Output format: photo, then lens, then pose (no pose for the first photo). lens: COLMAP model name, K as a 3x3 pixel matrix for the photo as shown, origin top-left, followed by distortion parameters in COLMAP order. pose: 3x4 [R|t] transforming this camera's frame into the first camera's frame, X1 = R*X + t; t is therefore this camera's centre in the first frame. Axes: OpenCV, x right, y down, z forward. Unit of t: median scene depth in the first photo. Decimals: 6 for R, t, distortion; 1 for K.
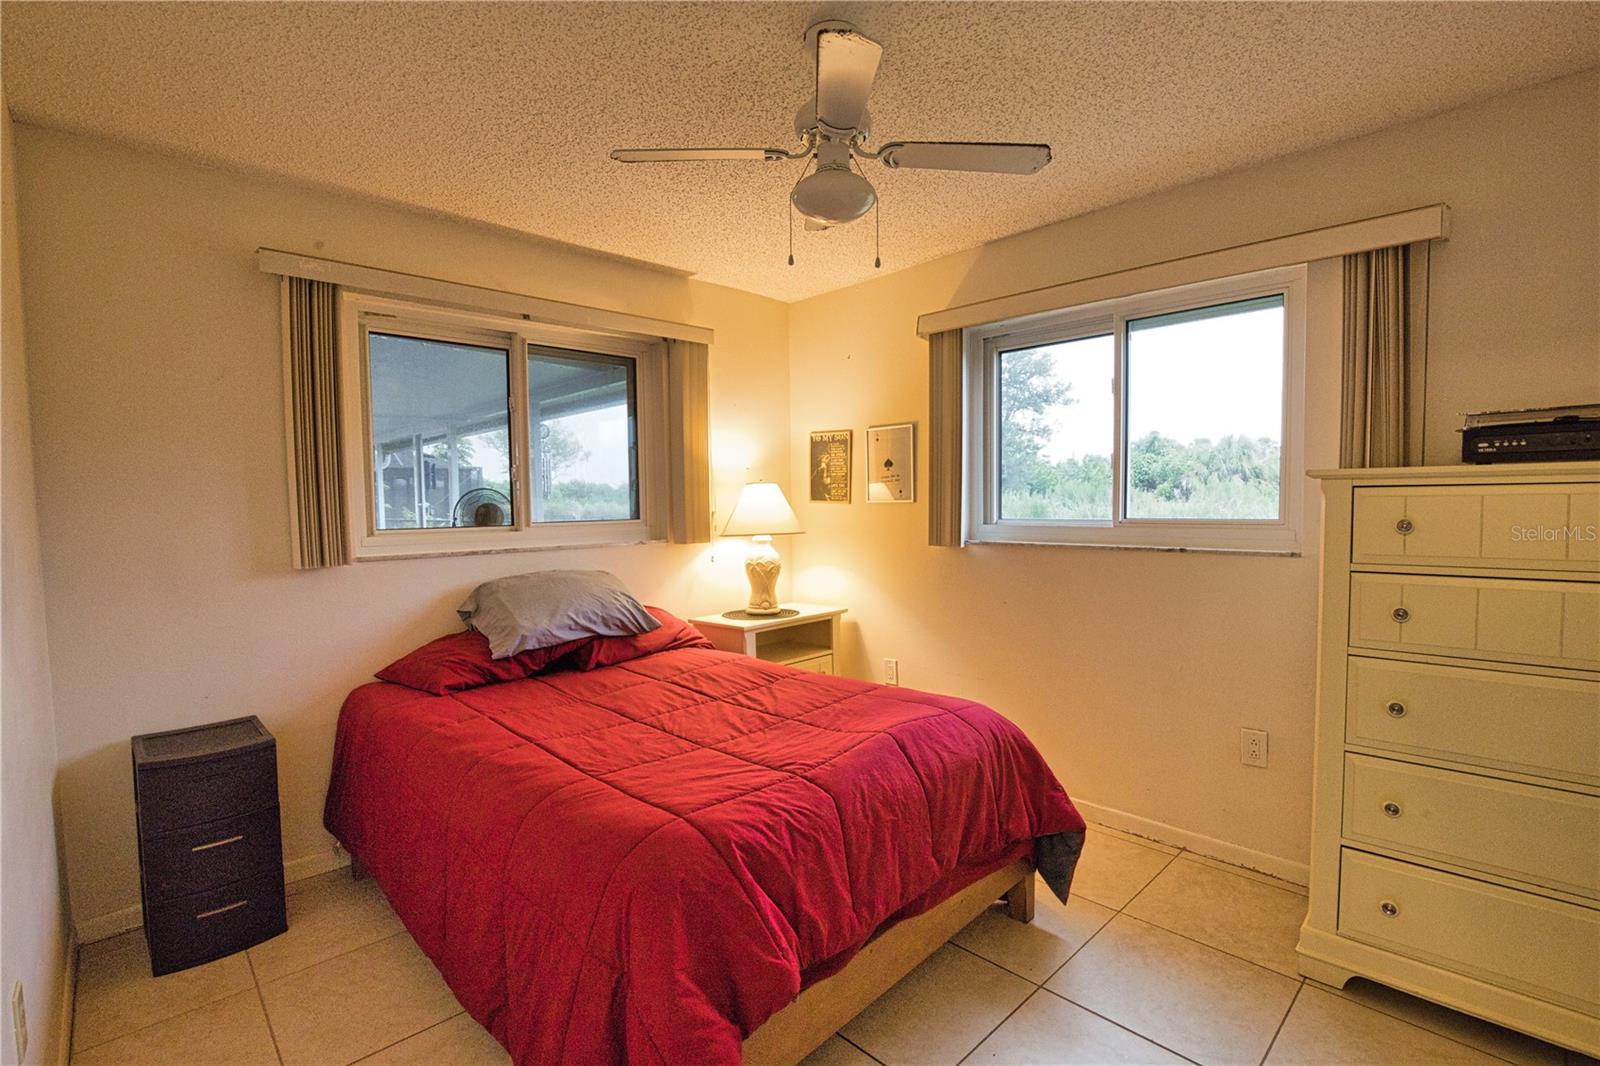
lens RADIAL K [[733.3, 0, 809.9], [0, 733.3, 543.6], [0, 0, 1]] dist [-0.035406, 0.006481]
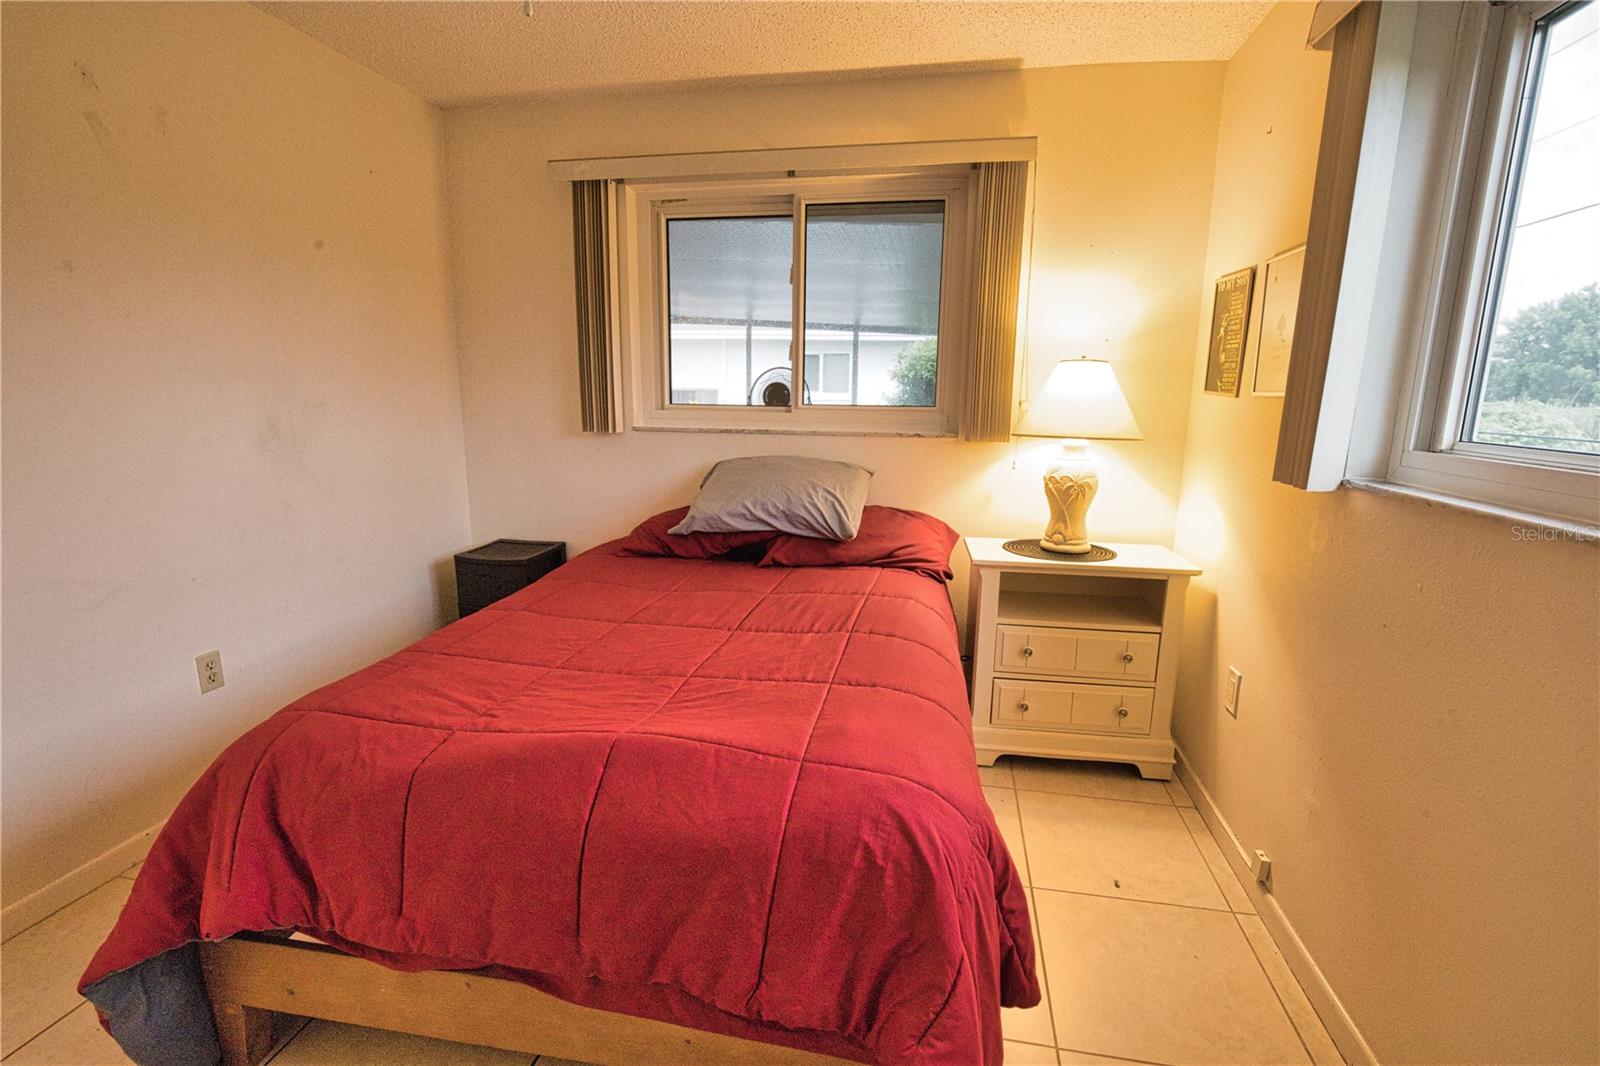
lens RADIAL K [[735.8, 0, 804.8], [0, 735.8, 537.8], [0, 0, 1]] dist [-0.030843, 0.000392]
pose [[0.567488, 0.184934, -0.802344, 0.464577], [-0.069612, 0.981737, 0.177047, -0.030702], [0.820434, -0.044619, 0.569998, 0.508546]]
